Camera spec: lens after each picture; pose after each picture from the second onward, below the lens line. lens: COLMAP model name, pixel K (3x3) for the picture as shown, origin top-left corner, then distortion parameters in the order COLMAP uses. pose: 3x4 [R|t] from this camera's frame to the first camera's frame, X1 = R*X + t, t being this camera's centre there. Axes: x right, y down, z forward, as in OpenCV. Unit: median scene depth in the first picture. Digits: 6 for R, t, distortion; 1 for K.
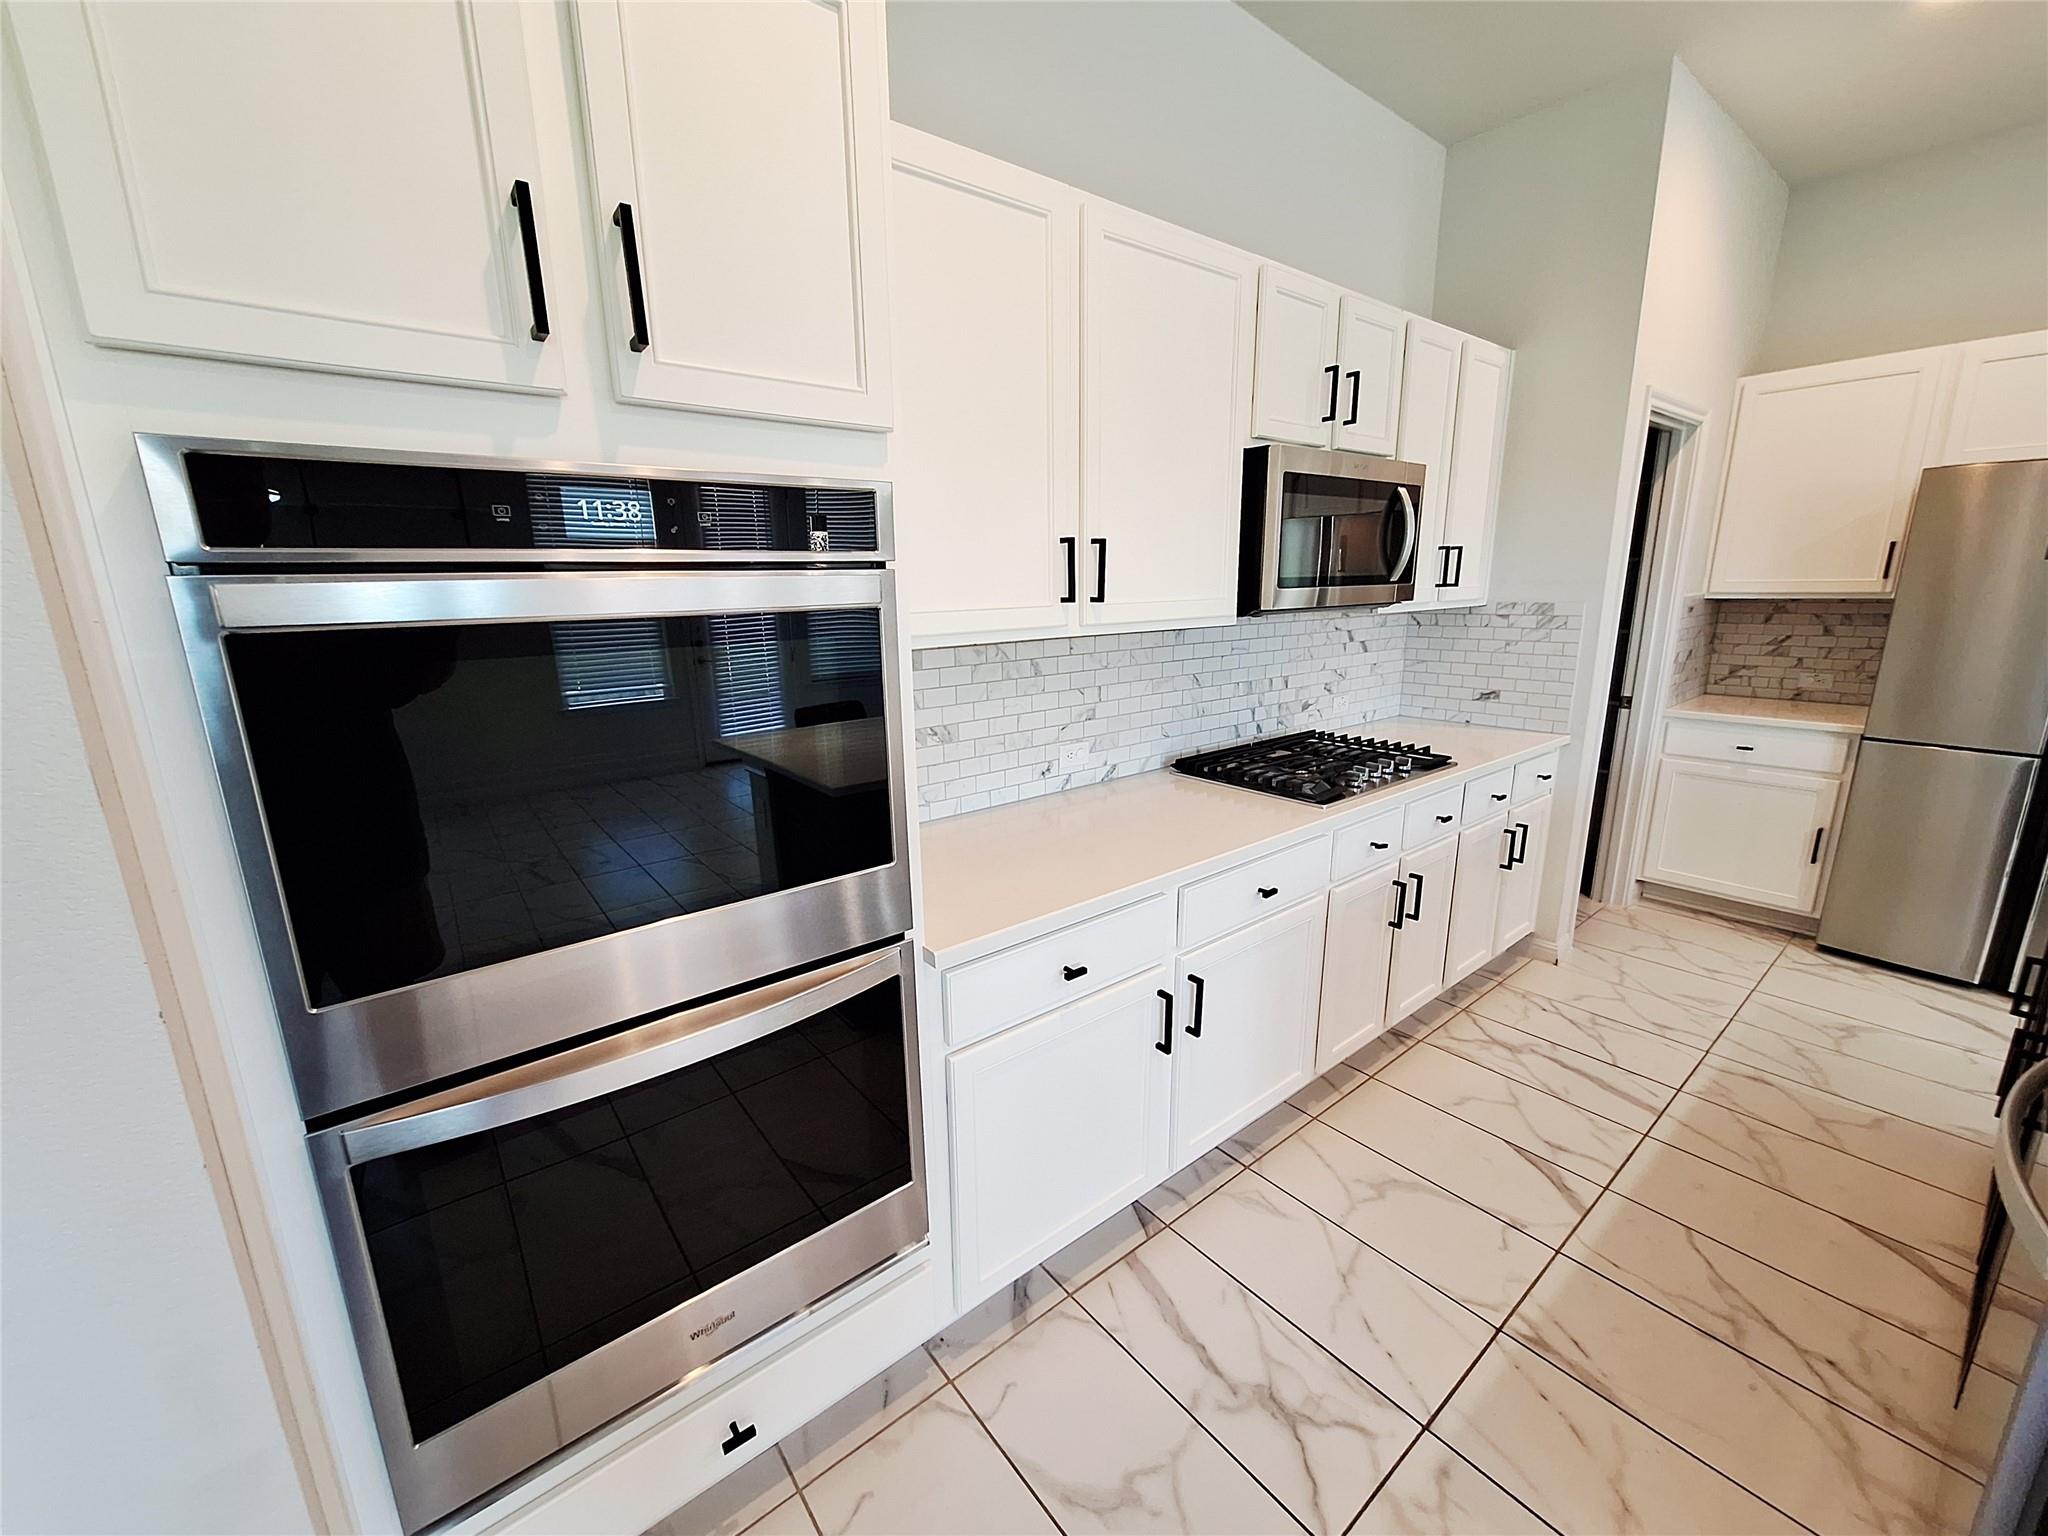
lens RADIAL K [[802.9, 0, 1001.2], [0, 802.9, 764.1], [0, 0, 1]] dist [-0.007931, 0.002201]
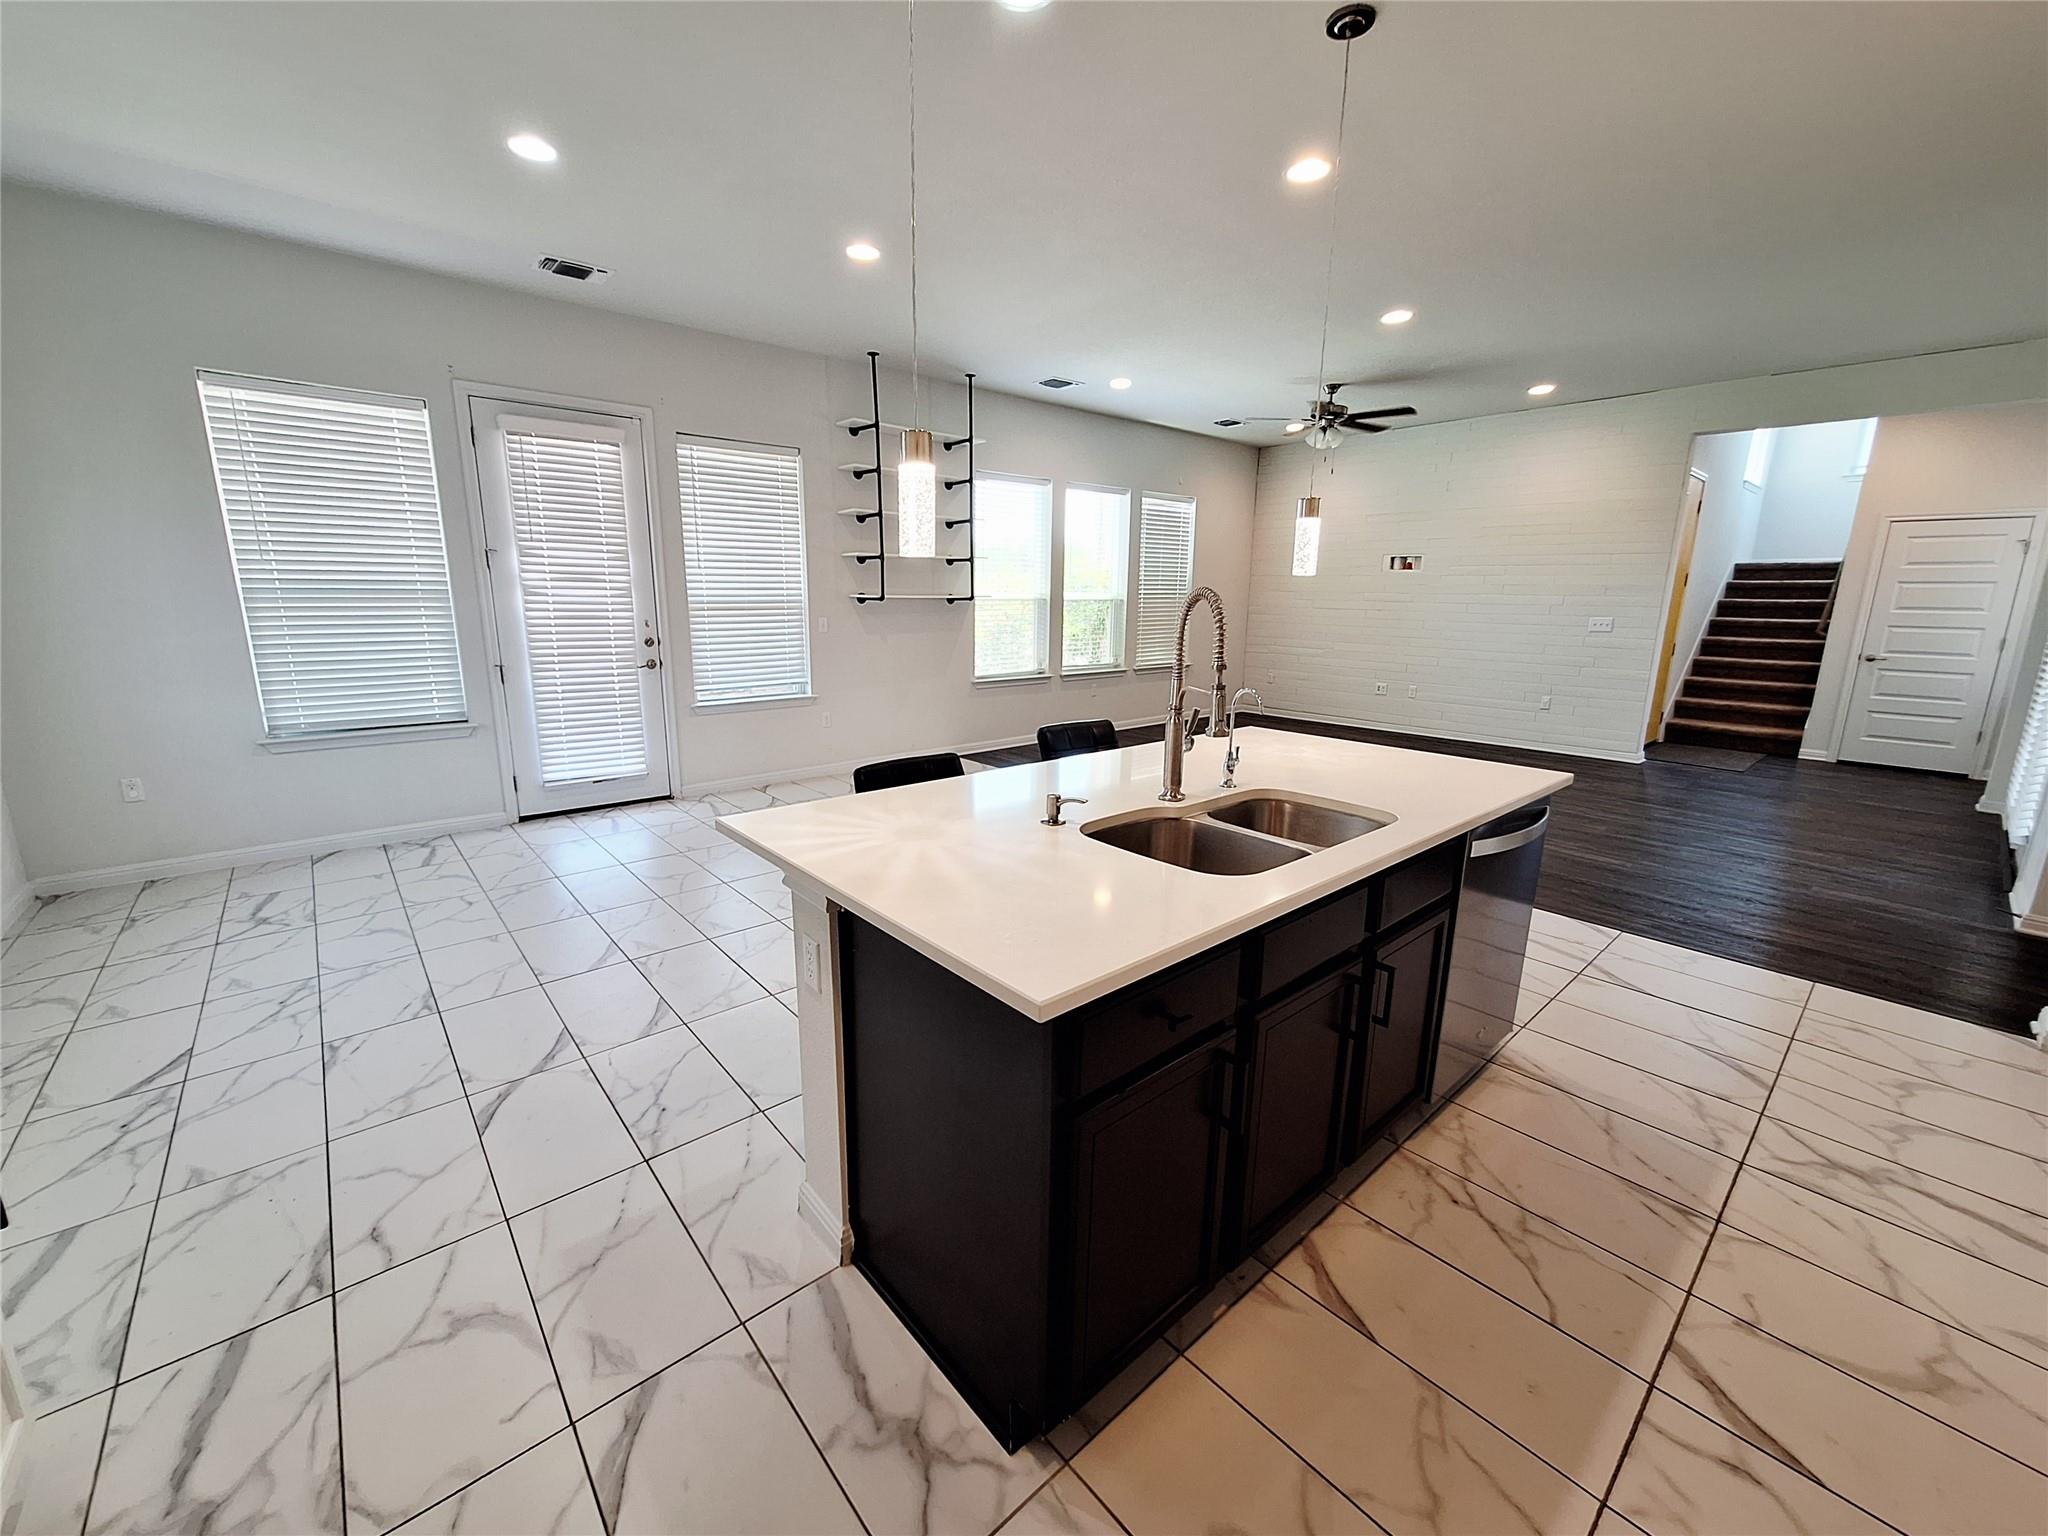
lens RADIAL K [[802.9, 0, 1013.6], [0, 802.9, 758.3], [0, 0, 1]] dist [-0.007931, 0.002201]
pose [[-0.998678, 0.022674, -0.046139, 1.011480], [0.001460, 0.909632, 0.415413, -0.228313], [0.051389, 0.414796, -0.908462, 1.033269]]
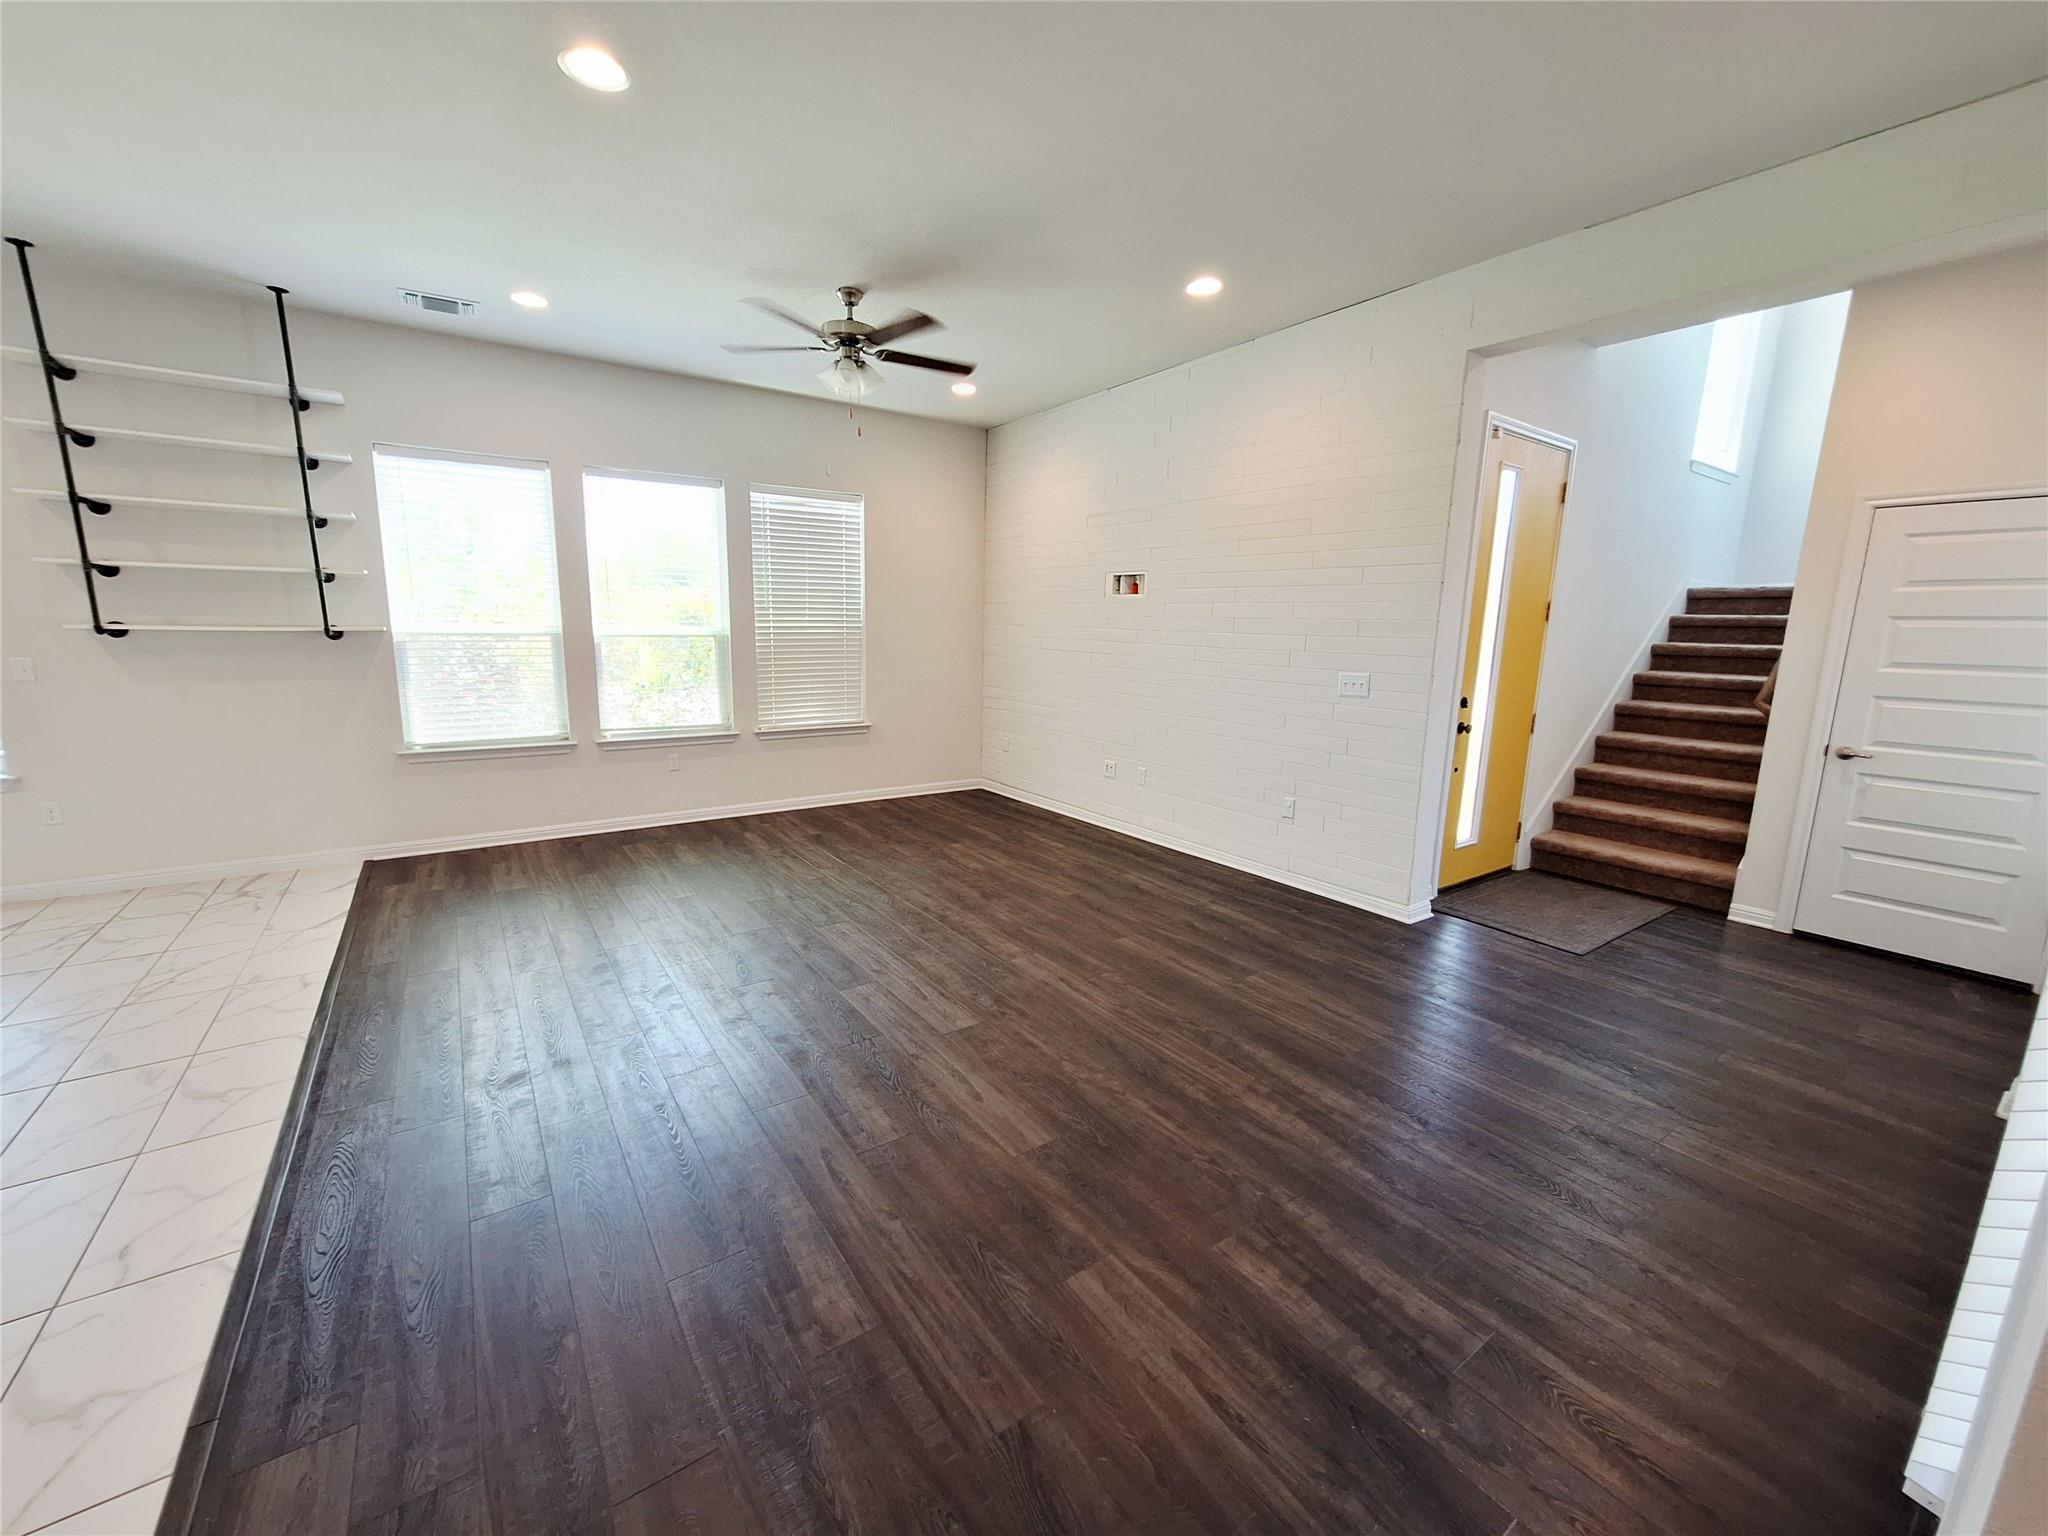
lens RADIAL K [[802.9, 0, 1003.8], [0, 802.9, 768.1], [0, 0, 1]] dist [-0.007931, 0.002201]
pose [[-0.998398, -0.005443, 0.056316, -0.462956], [0.016954, 0.920845, 0.389560, -0.003730], [-0.053978, 0.389891, -0.919278, 0.097797]]
